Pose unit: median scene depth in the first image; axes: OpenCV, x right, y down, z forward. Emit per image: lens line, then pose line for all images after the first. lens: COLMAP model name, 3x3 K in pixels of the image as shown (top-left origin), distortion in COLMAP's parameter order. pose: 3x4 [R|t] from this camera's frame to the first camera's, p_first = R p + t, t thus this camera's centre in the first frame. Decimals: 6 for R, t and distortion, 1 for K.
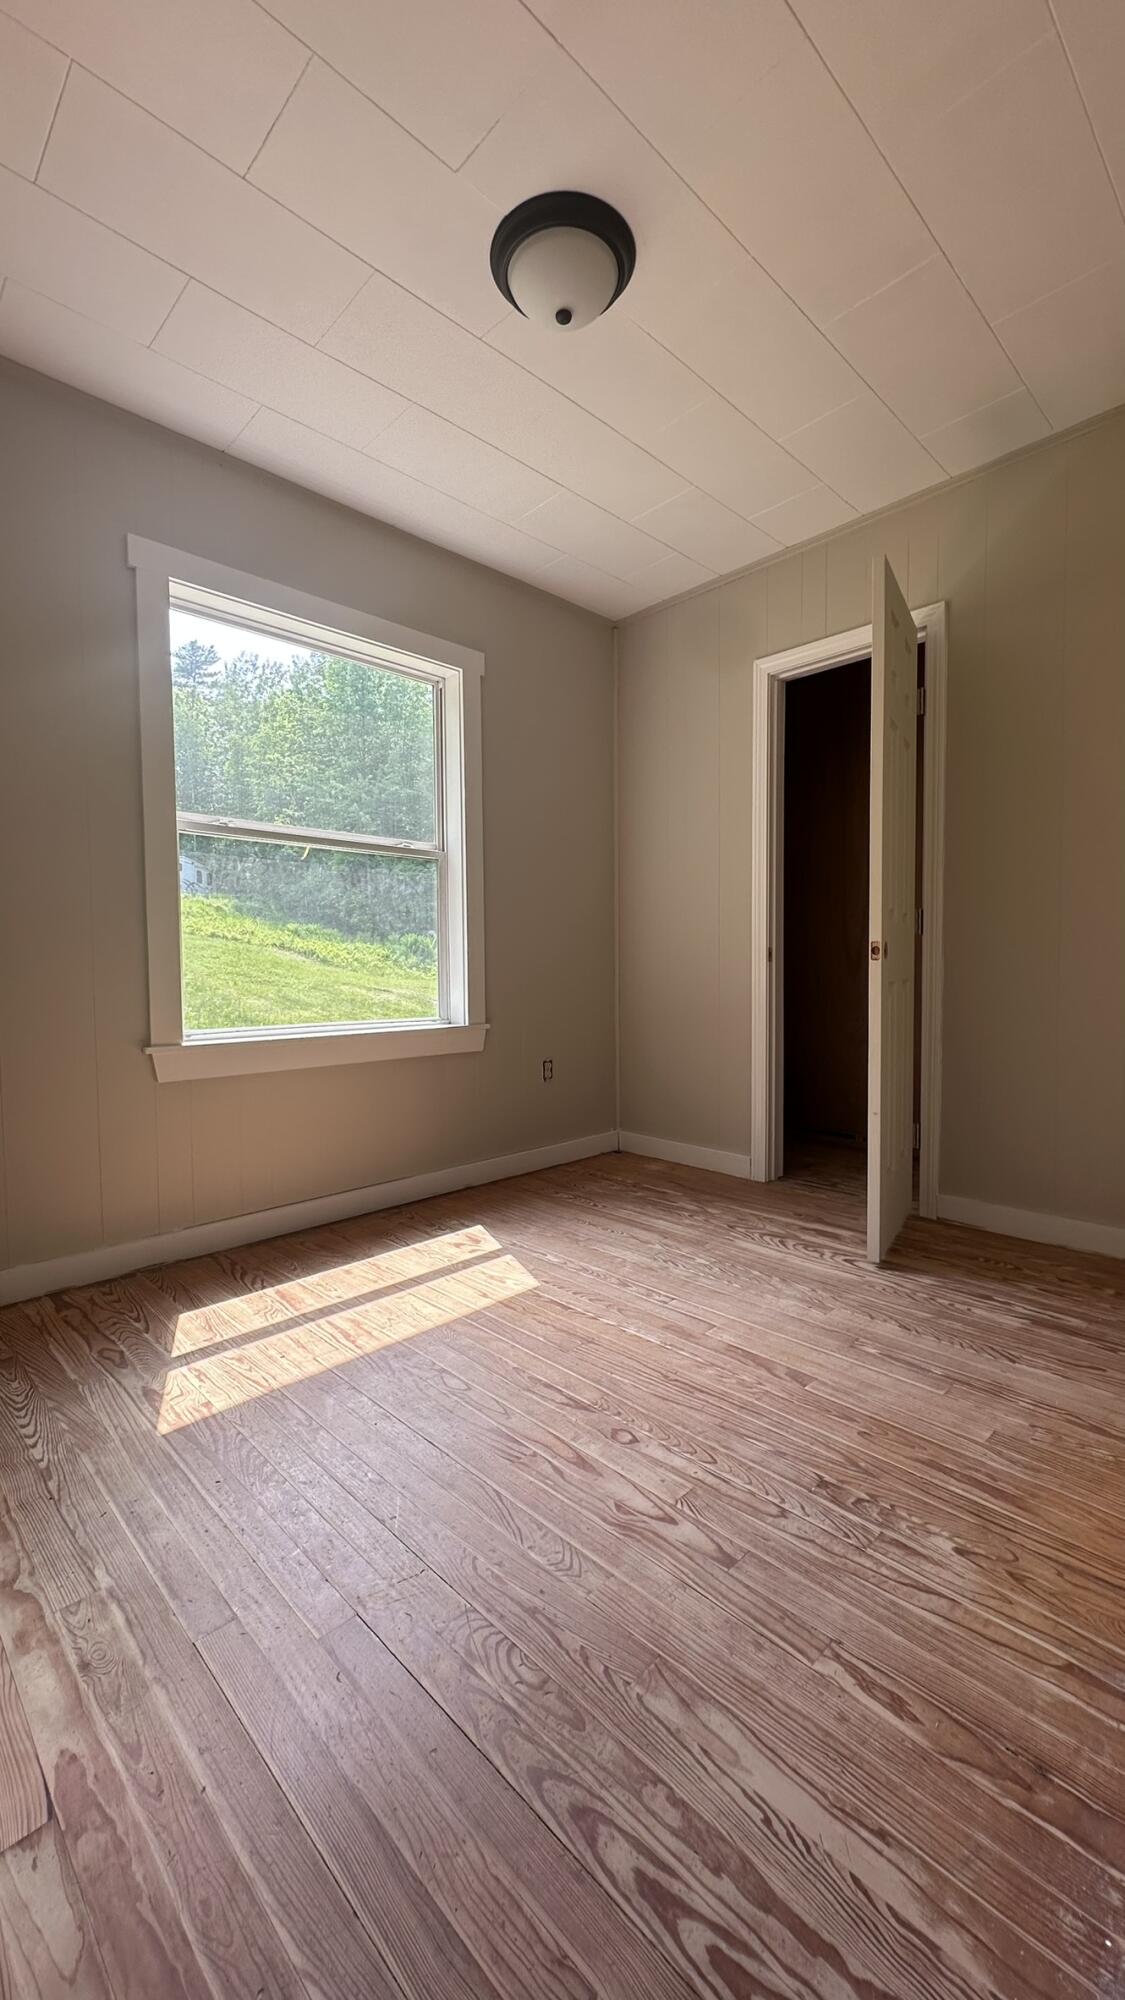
lens RADIAL K [[796.1, 0, 566.9], [0, 796.1, 1007.2], [0, 0, 1]] dist [-0.003558, 0.001333]
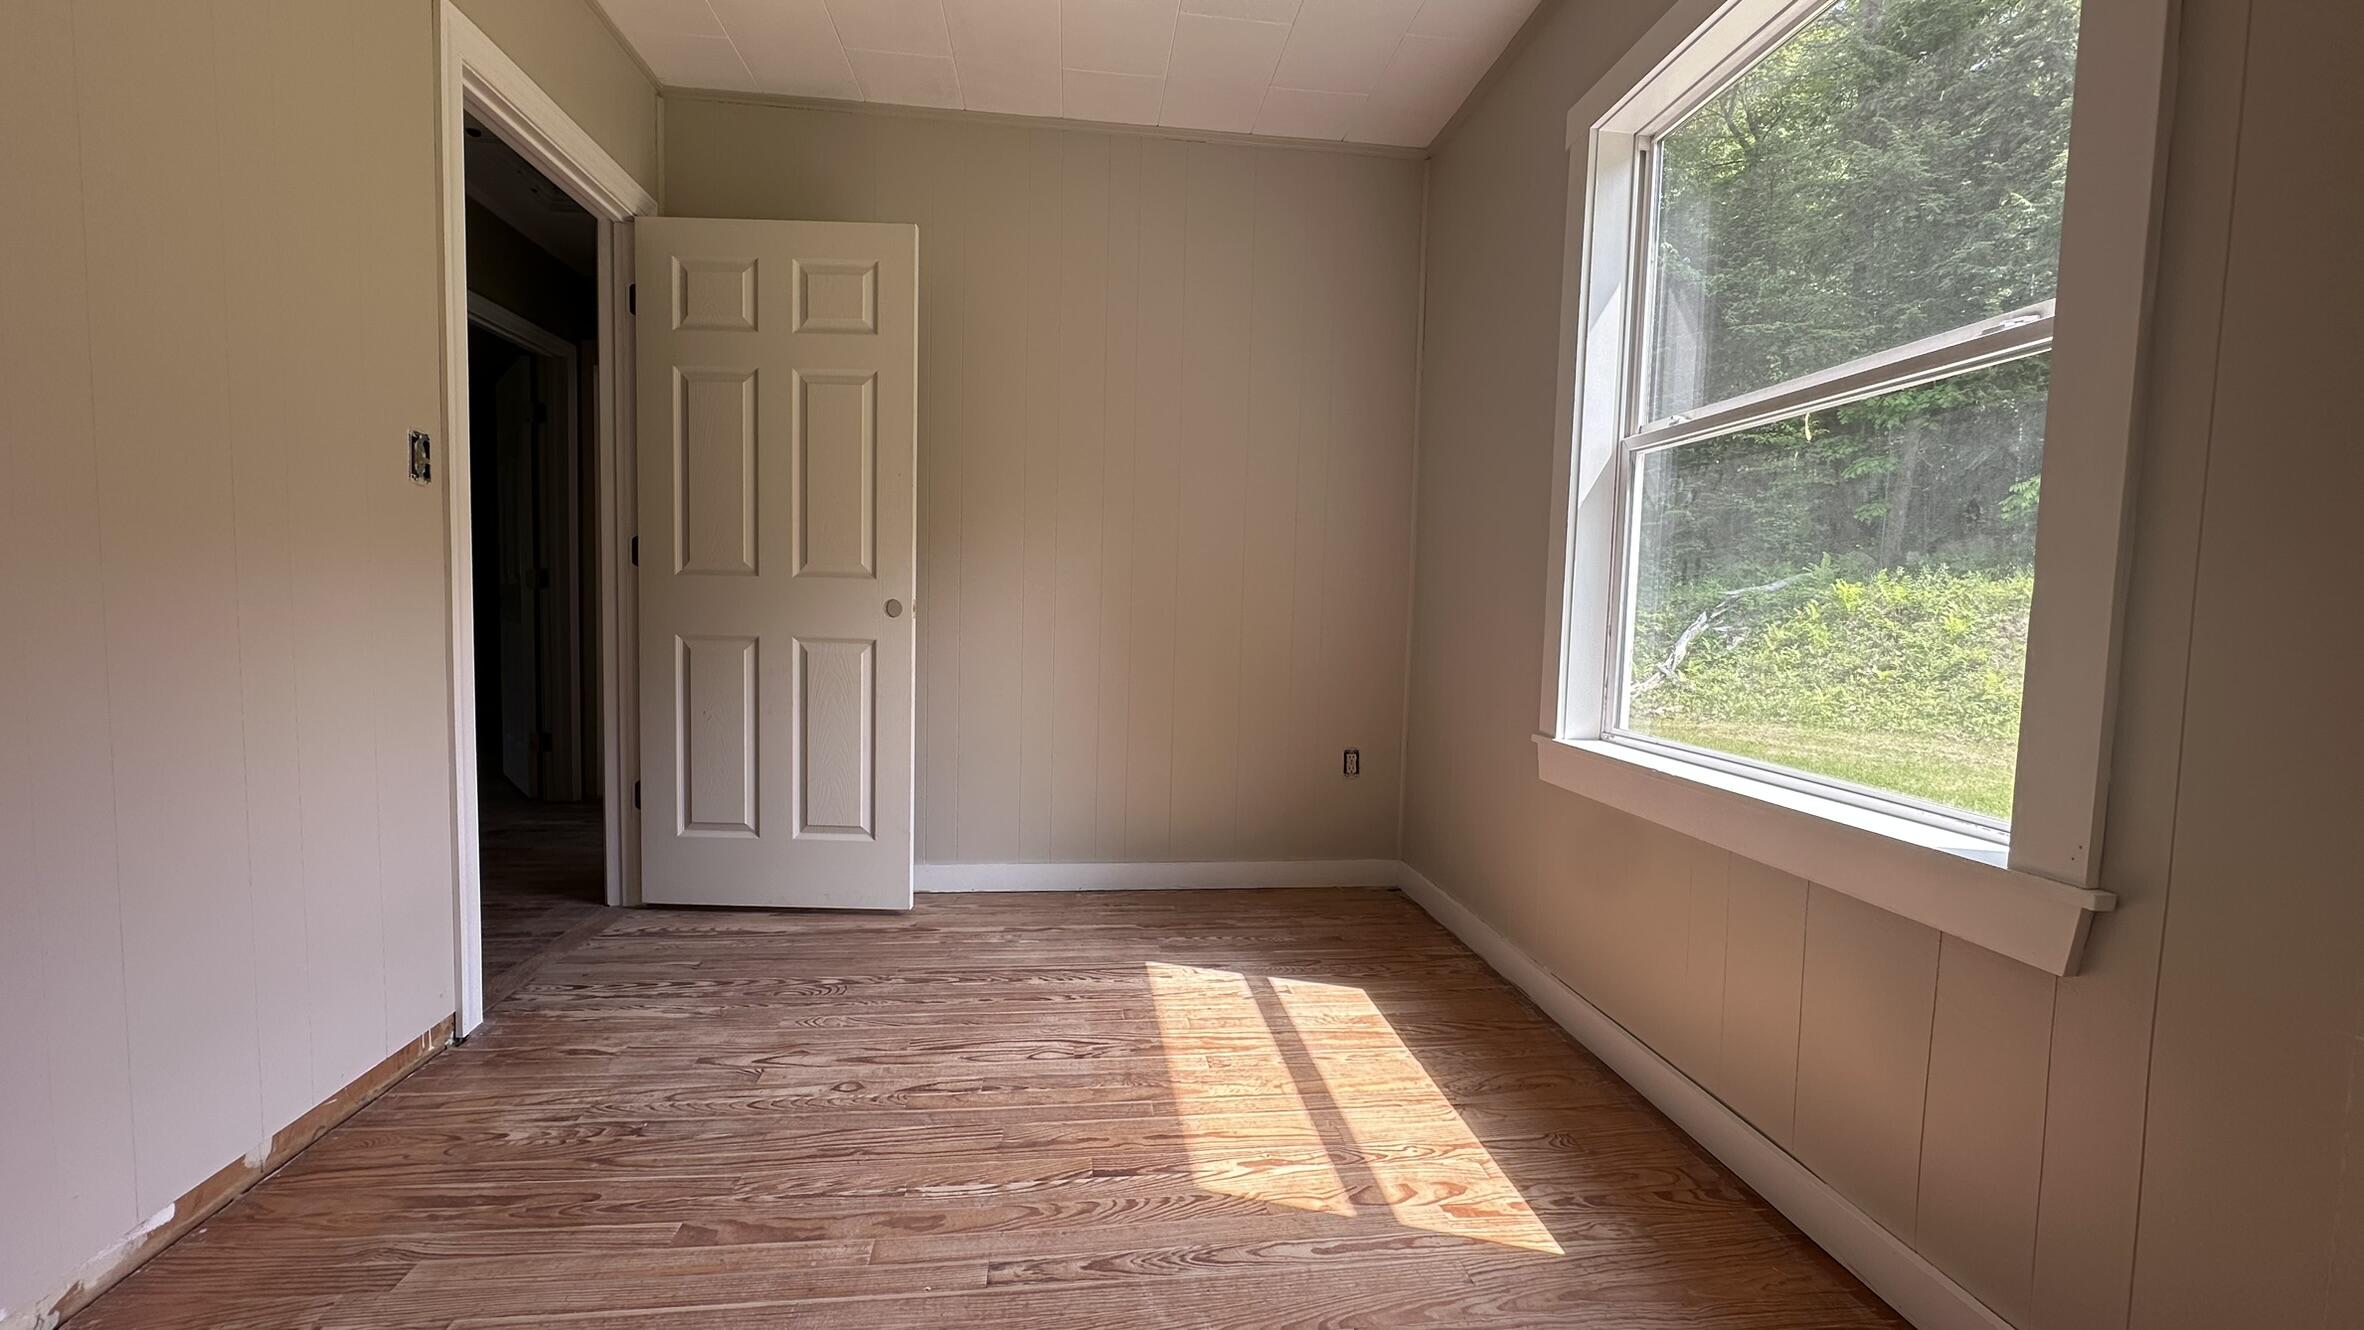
lens RADIAL K [[940.9, 0, 1173.6], [0, 940.9, 672.8], [0, 0, 1]] dist [-0.003558, 0.001333]
pose [[-0.619001, 0.049283, -0.783843, 0.642451], [-0.057804, 0.992464, 0.108048, -0.130719], [0.783260, 0.112191, -0.611487, 1.748616]]
